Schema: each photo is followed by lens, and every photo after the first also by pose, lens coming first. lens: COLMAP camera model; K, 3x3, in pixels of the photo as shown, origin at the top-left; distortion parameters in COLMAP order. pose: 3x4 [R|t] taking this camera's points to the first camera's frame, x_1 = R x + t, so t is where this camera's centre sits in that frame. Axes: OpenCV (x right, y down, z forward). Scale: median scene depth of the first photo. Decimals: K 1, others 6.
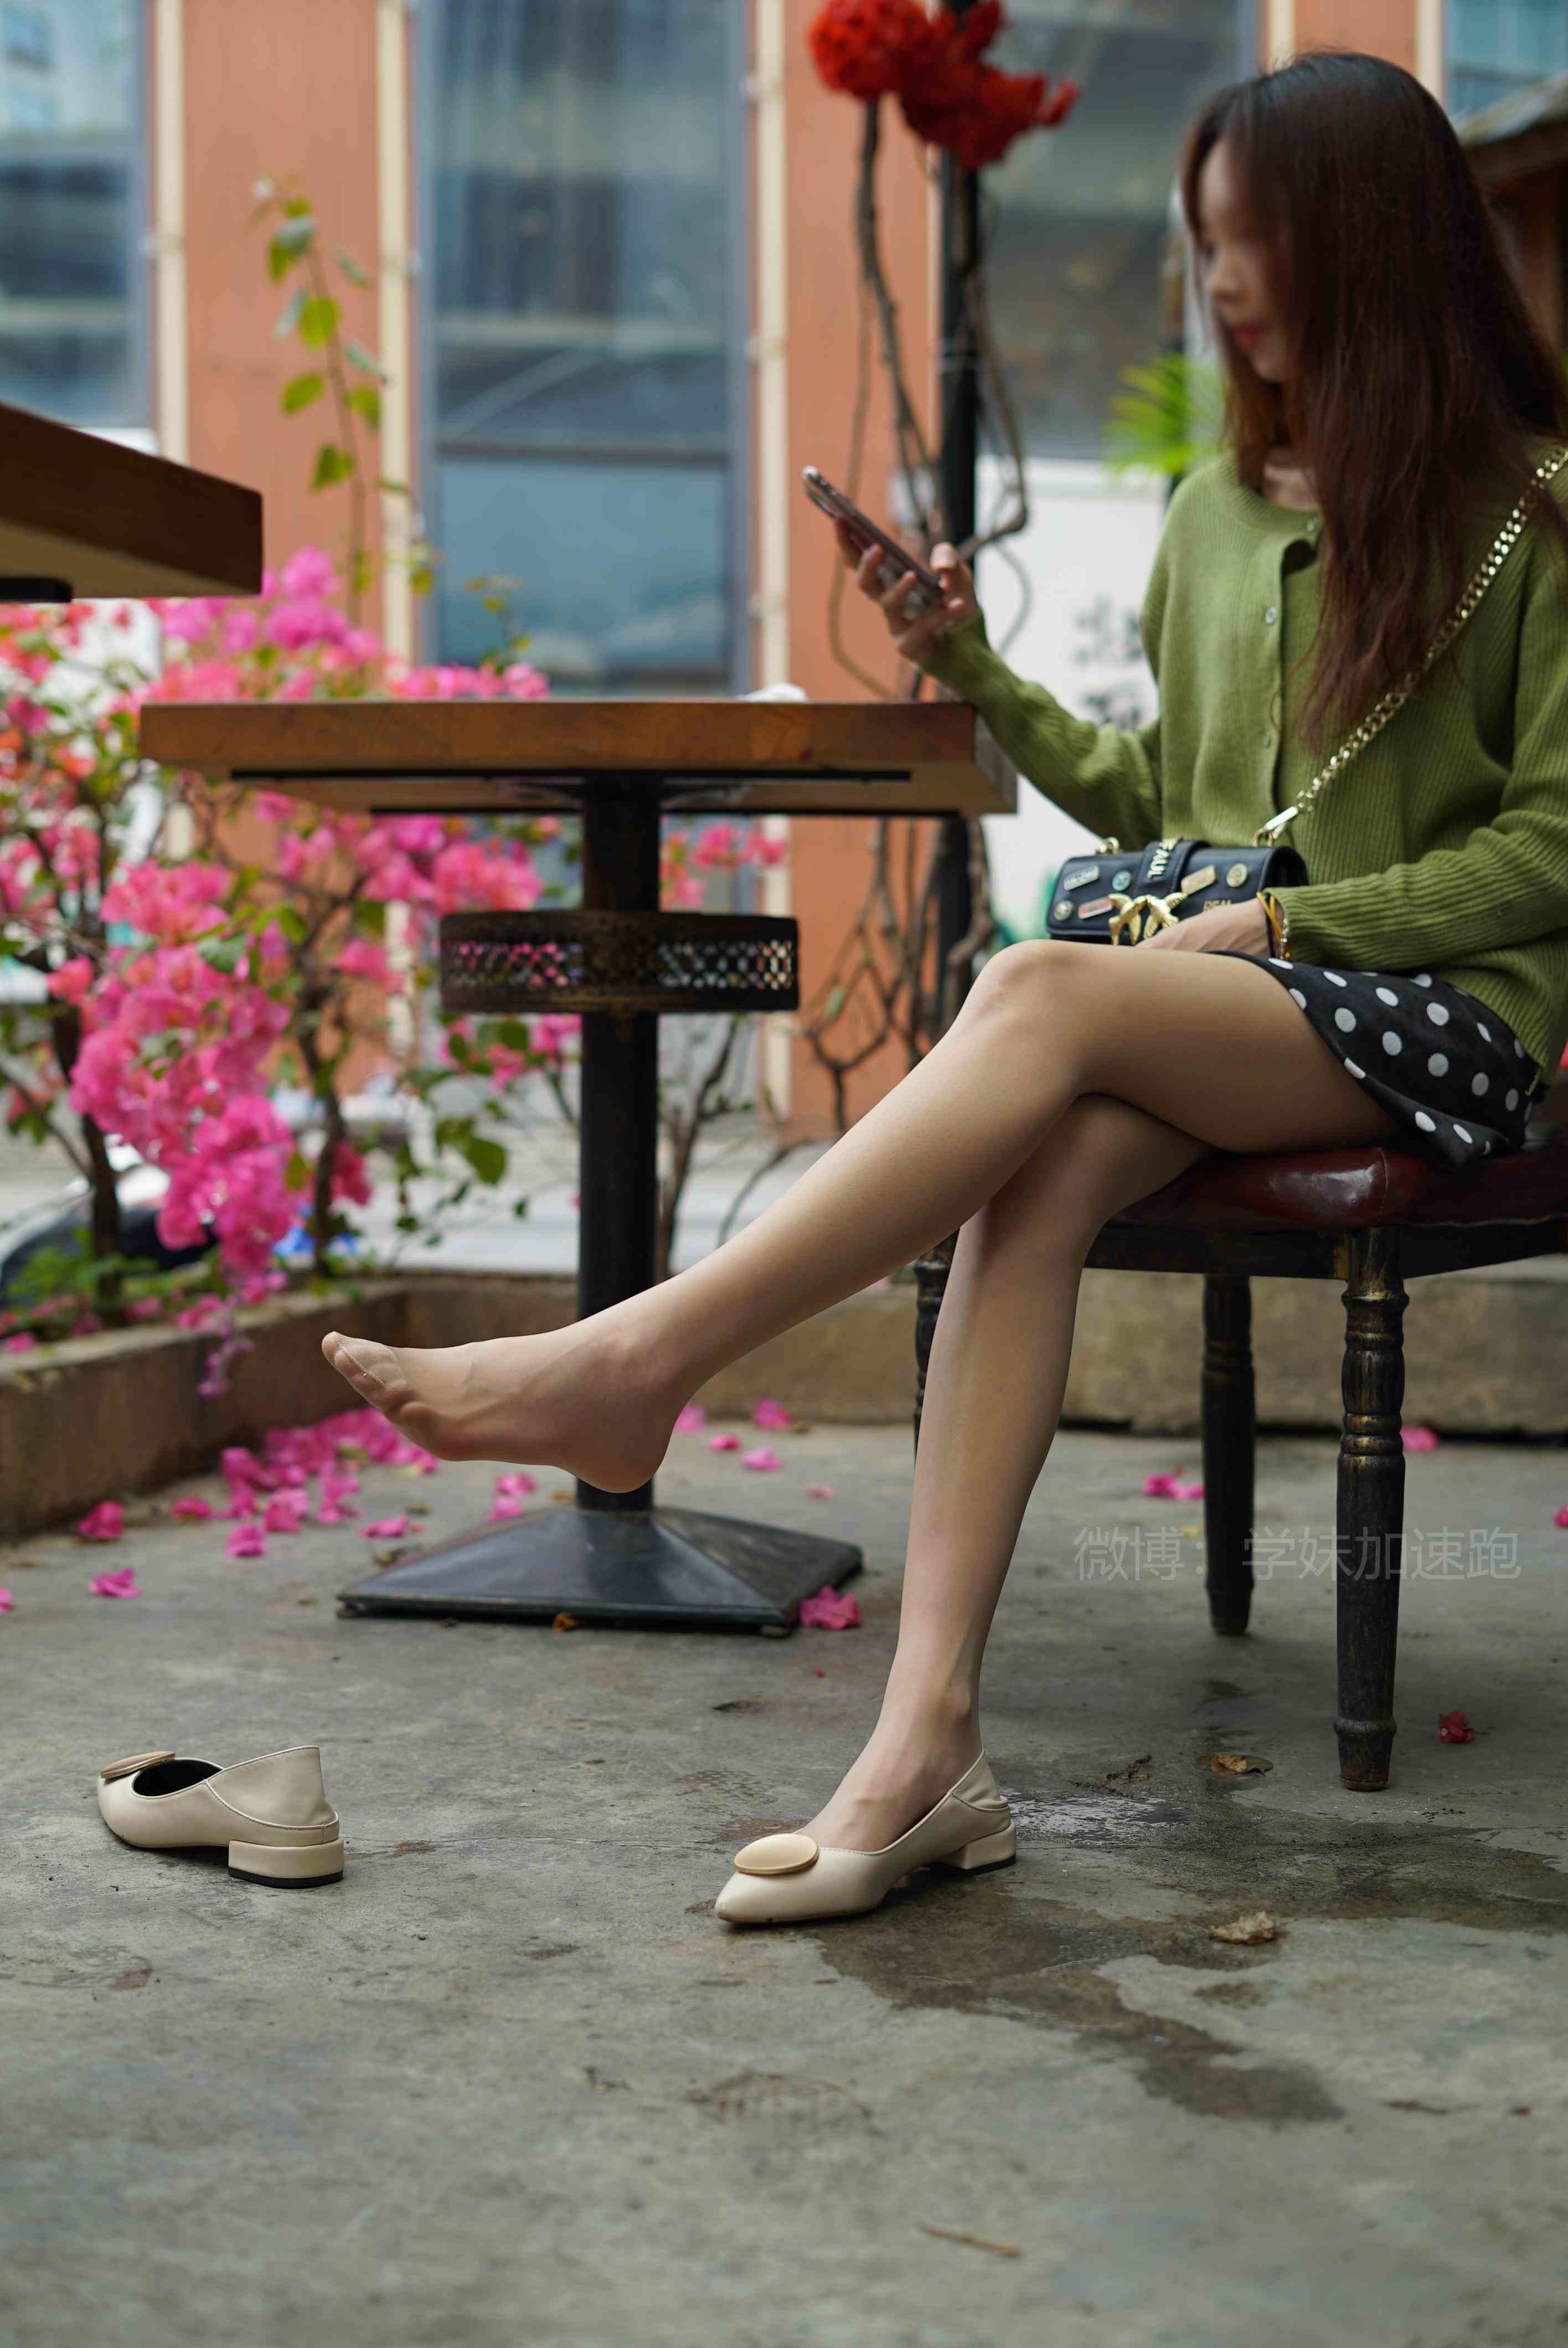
lens RADIAL K [[3426.0, 0, 782.2], [0, 3426.0, 1184.9], [0, 0, 1]] dist [-0.033397, -0.000012]
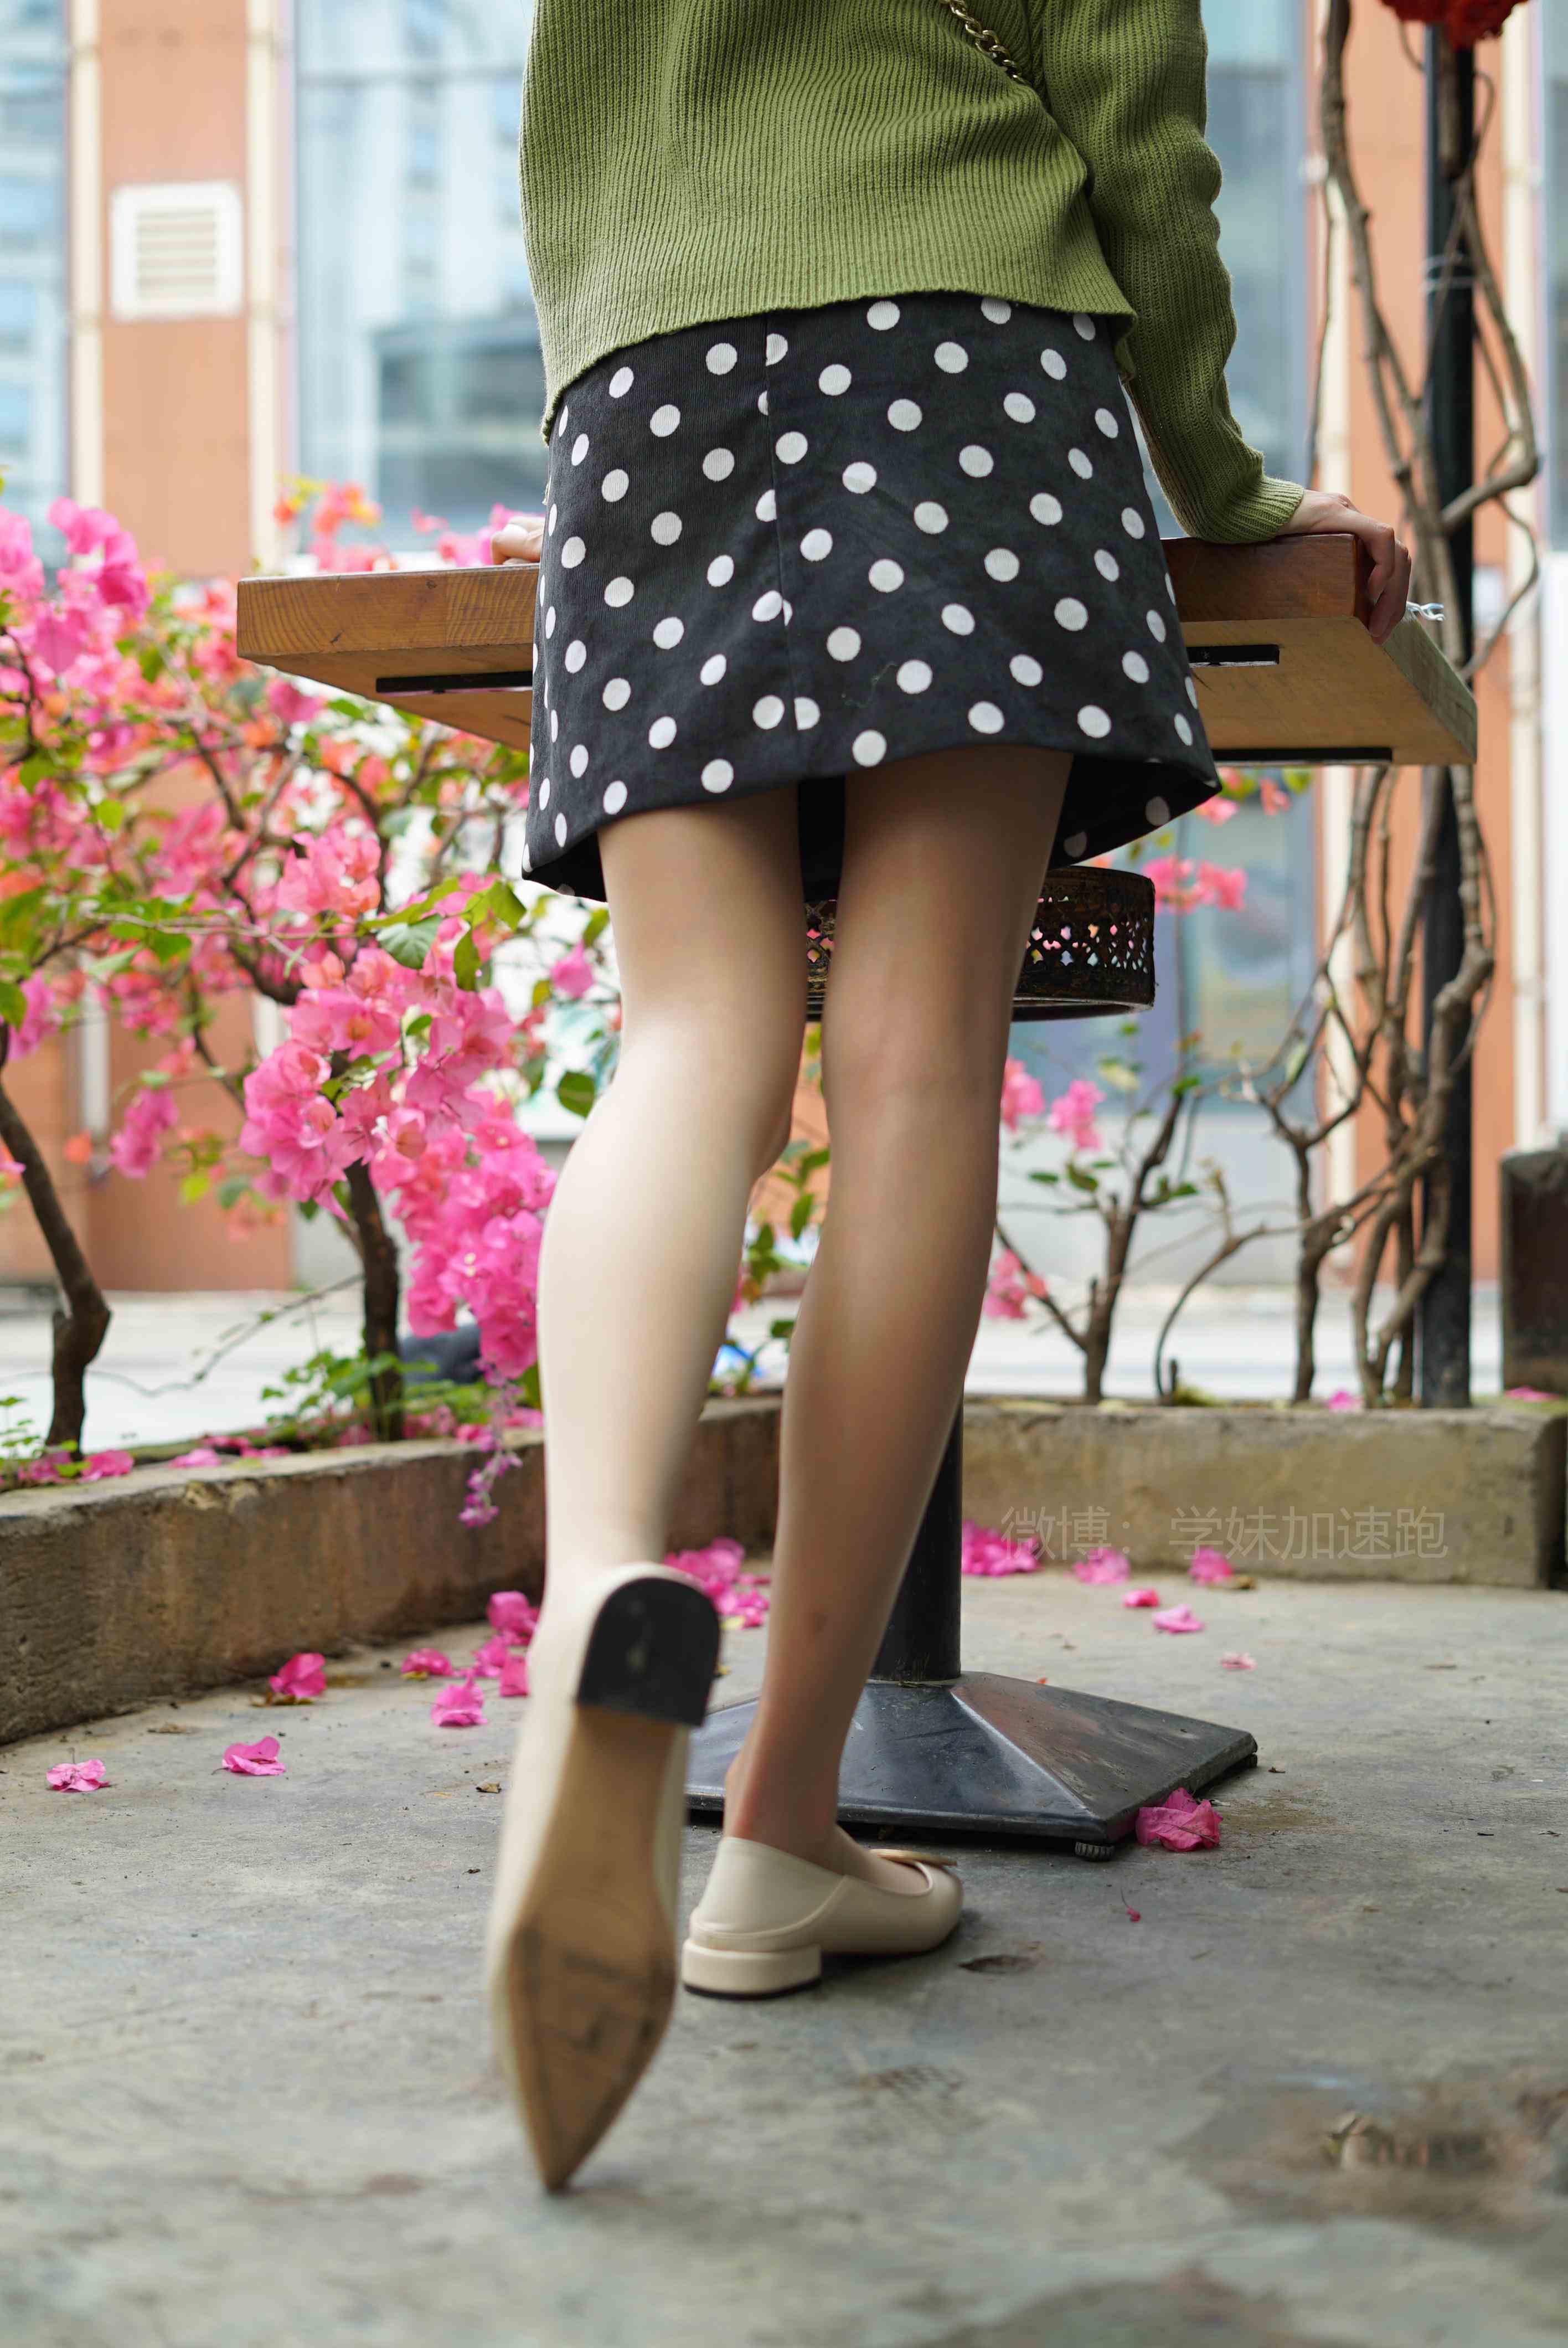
lens RADIAL K [[3429.8, 0, 792.5], [0, 3429.8, 1191.7], [0, 0, 1]] dist [-0.032612, -0.000203]
pose [[0.984898, -0.000449, -0.173137, 0.056898], [-0.007872, 0.998846, -0.047370, 0.025665], [0.172958, 0.048018, 0.983758, 0.262808]]
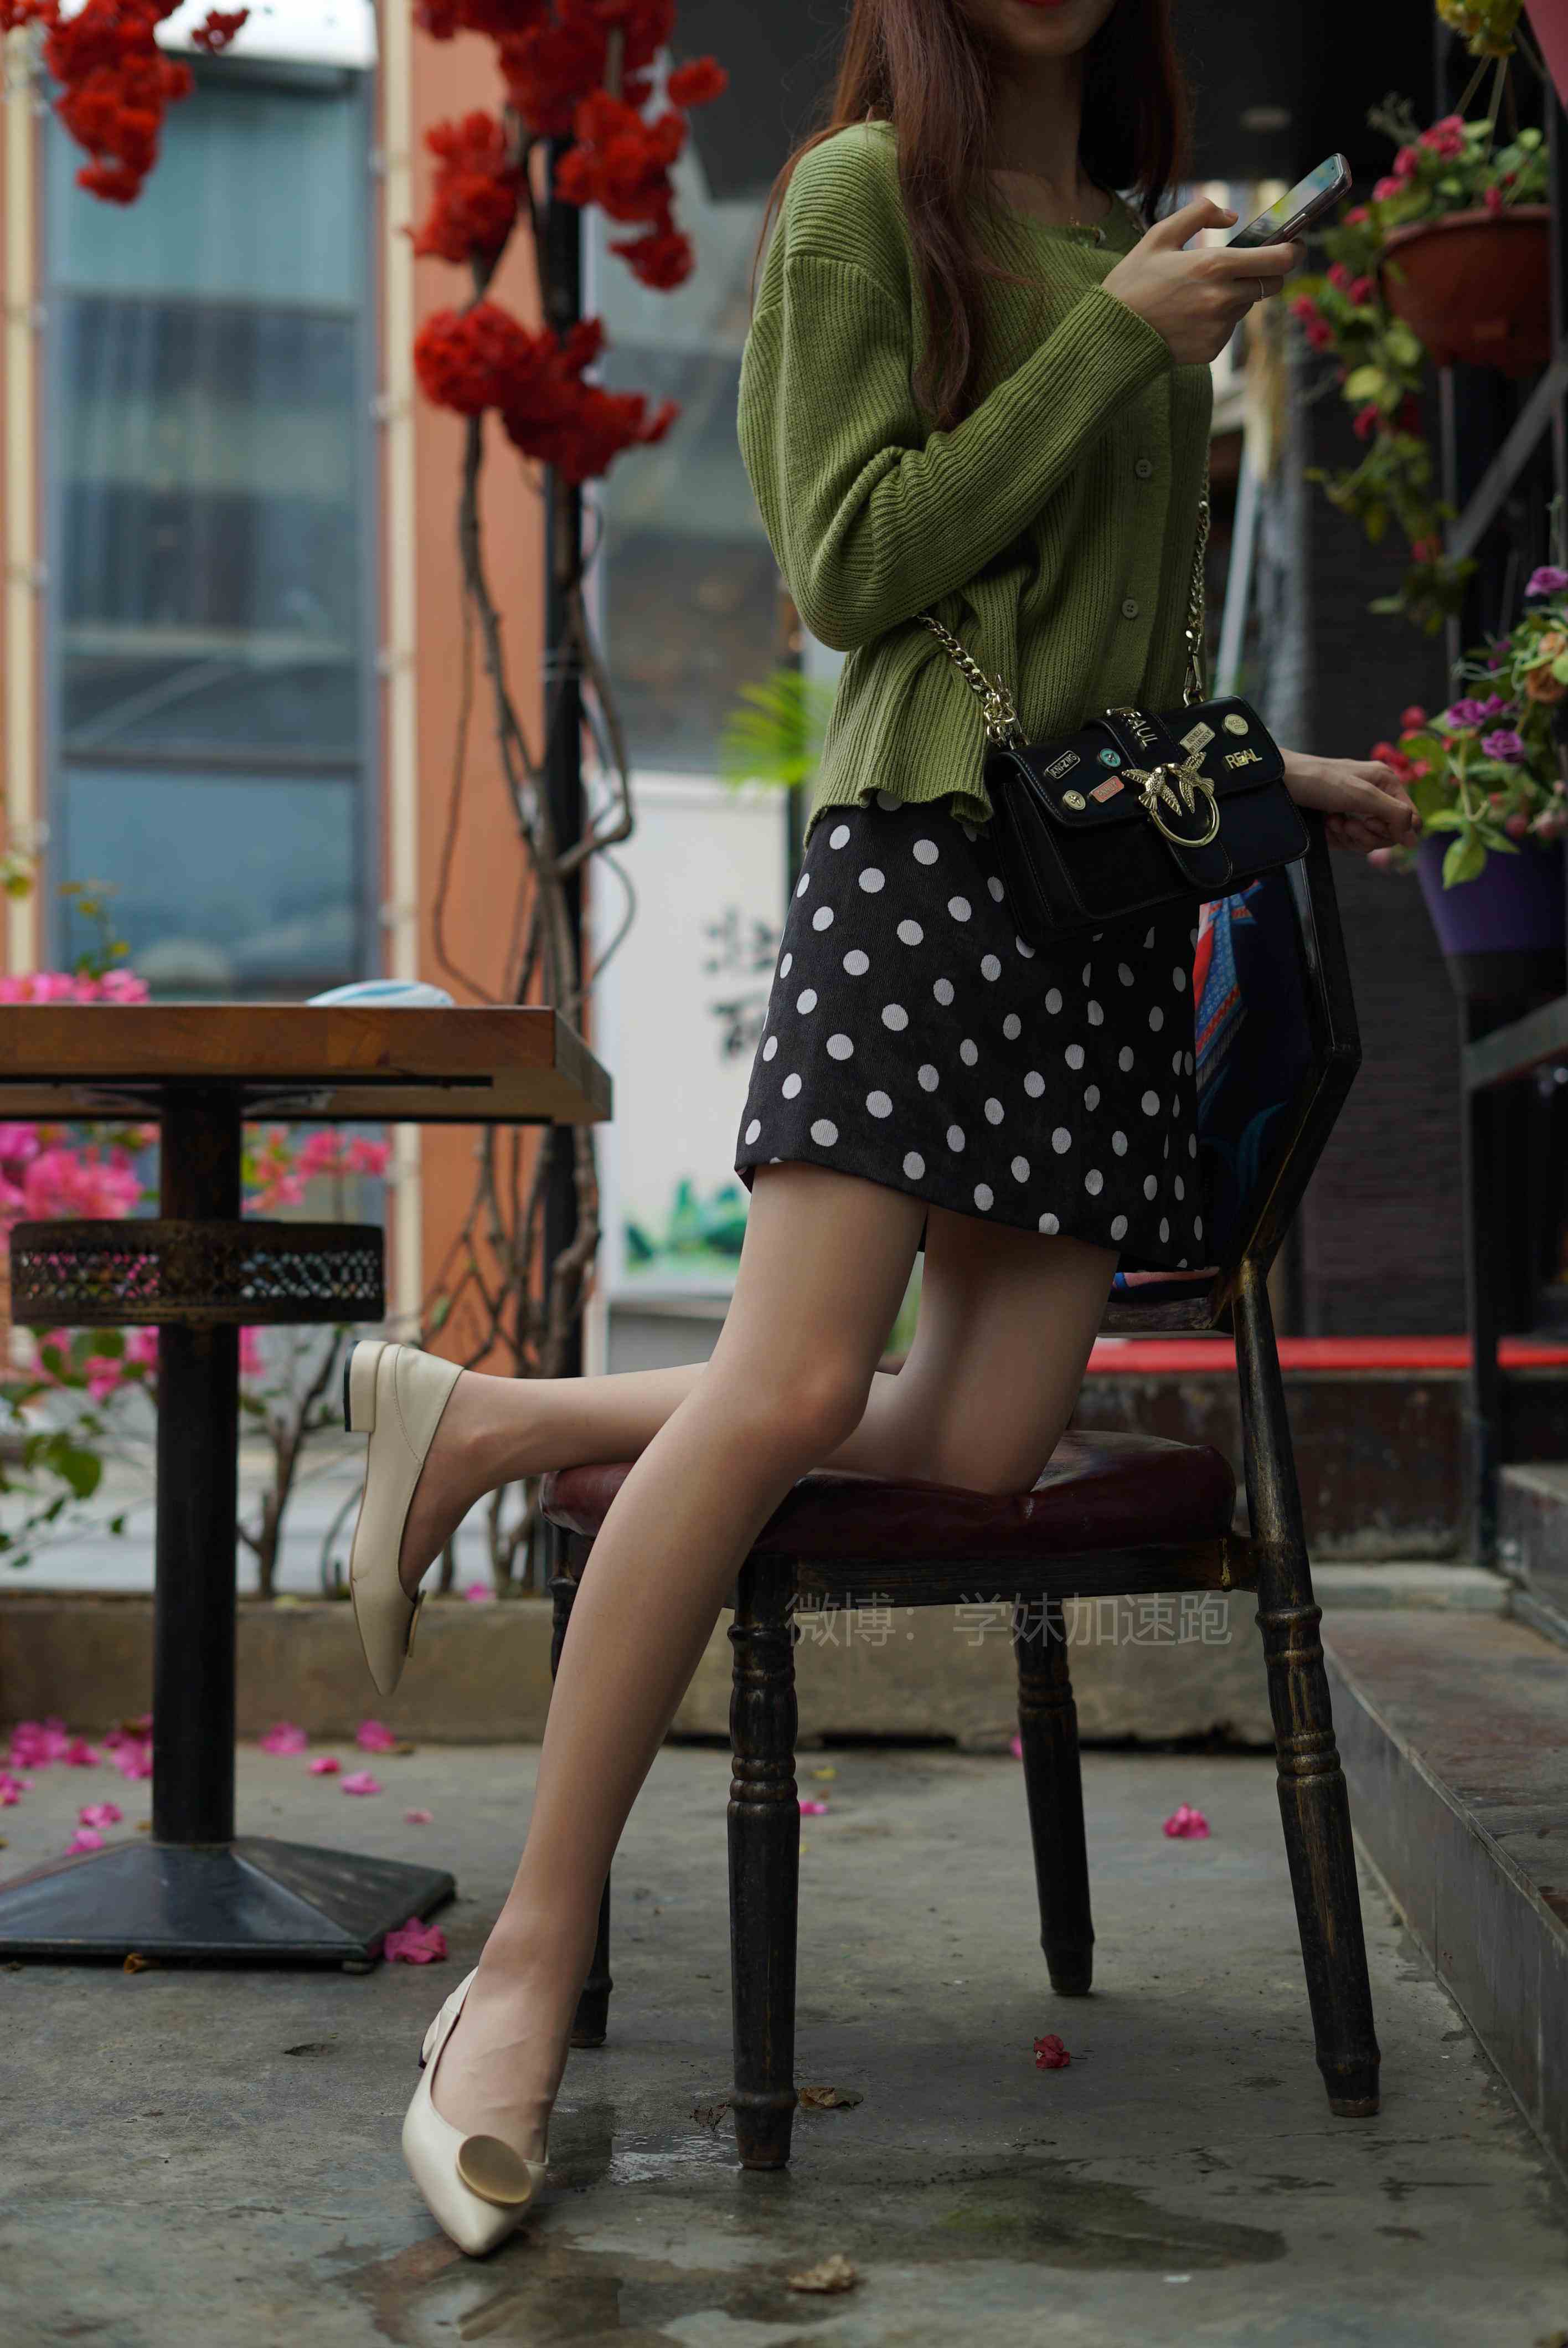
lens RADIAL K [[3426.0, 0, 782.2], [0, 3426.0, 1184.9], [0, 0, 1]] dist [-0.033397, -0.000012]
pose [[0.994671, -0.003036, 0.103054, 0.017514], [0.012229, 0.995984, -0.088695, -0.001464], [-0.102371, 0.089483, 0.990713, 0.017791]]
